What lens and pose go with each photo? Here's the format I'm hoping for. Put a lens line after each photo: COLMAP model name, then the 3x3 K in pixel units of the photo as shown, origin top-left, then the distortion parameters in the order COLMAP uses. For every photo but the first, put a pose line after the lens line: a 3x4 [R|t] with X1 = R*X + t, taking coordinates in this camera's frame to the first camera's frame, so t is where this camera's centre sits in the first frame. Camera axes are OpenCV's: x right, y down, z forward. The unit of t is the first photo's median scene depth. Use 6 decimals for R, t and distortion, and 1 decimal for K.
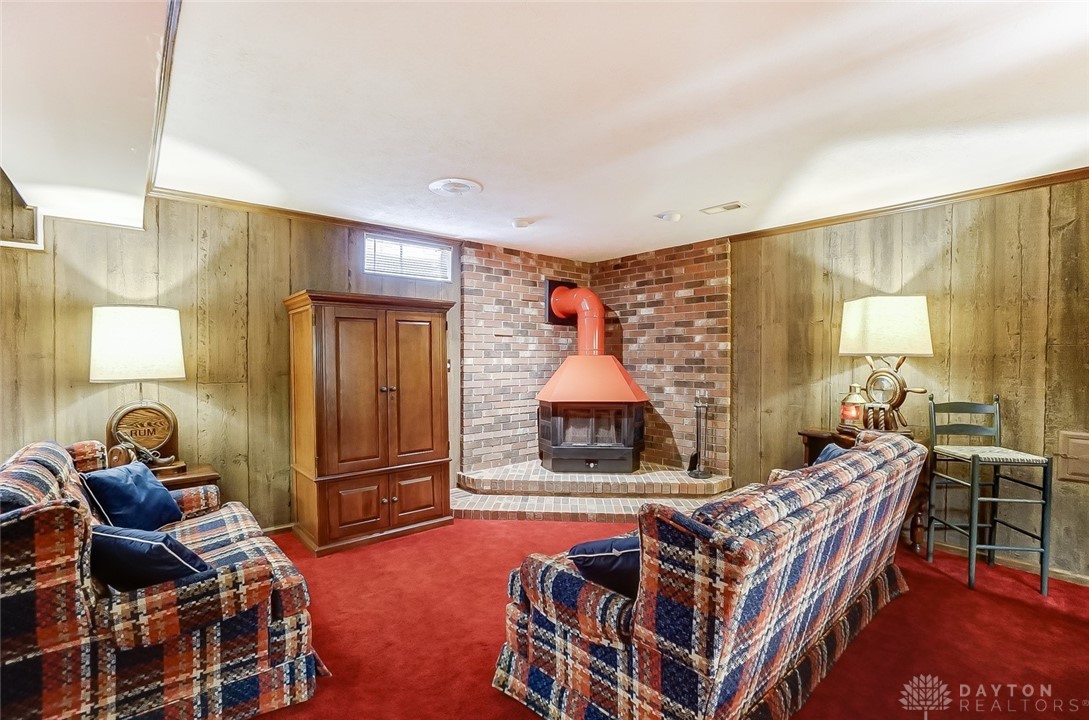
lens RADIAL K [[484.5, 0, 540.1], [0, 484.5, 361.0], [0, 0, 1]] dist [-0.037266, 0.000637]
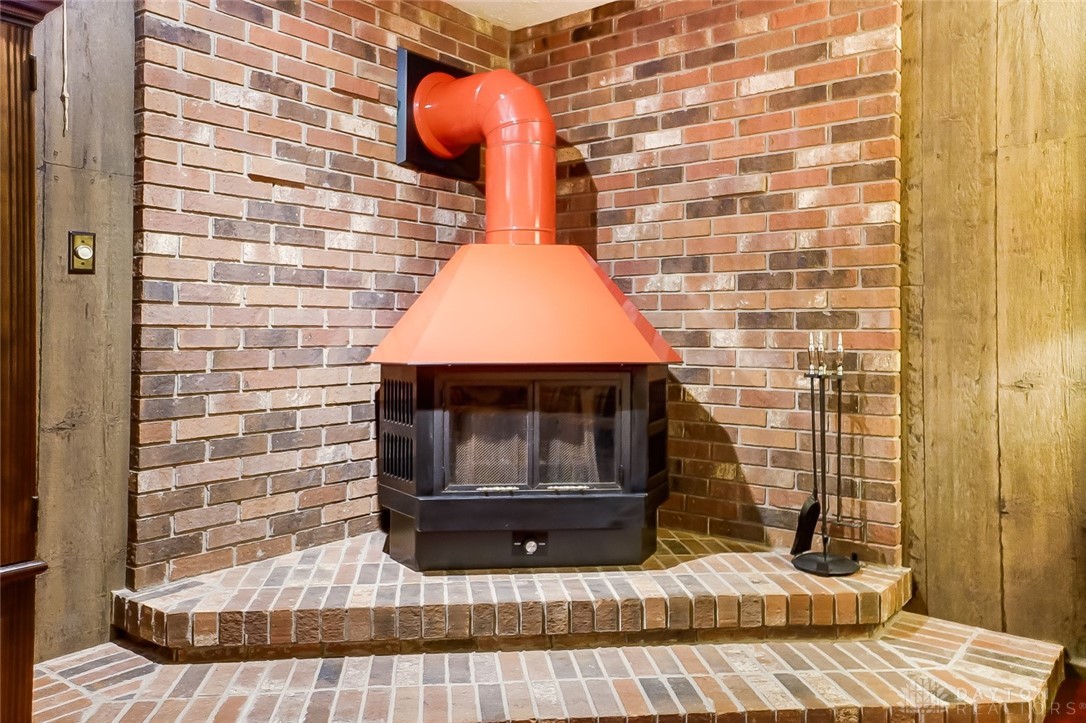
lens RADIAL K [[819.0, 0, 531.2], [0, 819.0, 317.0], [0, 0, 1]] dist [0.042406, 0.000640]
pose [[0.984440, 0.005716, 0.175627, 0.001388], [-0.001842, 0.999752, -0.022214, 0.061647], [-0.175710, 0.021544, 0.984206, 0.407973]]
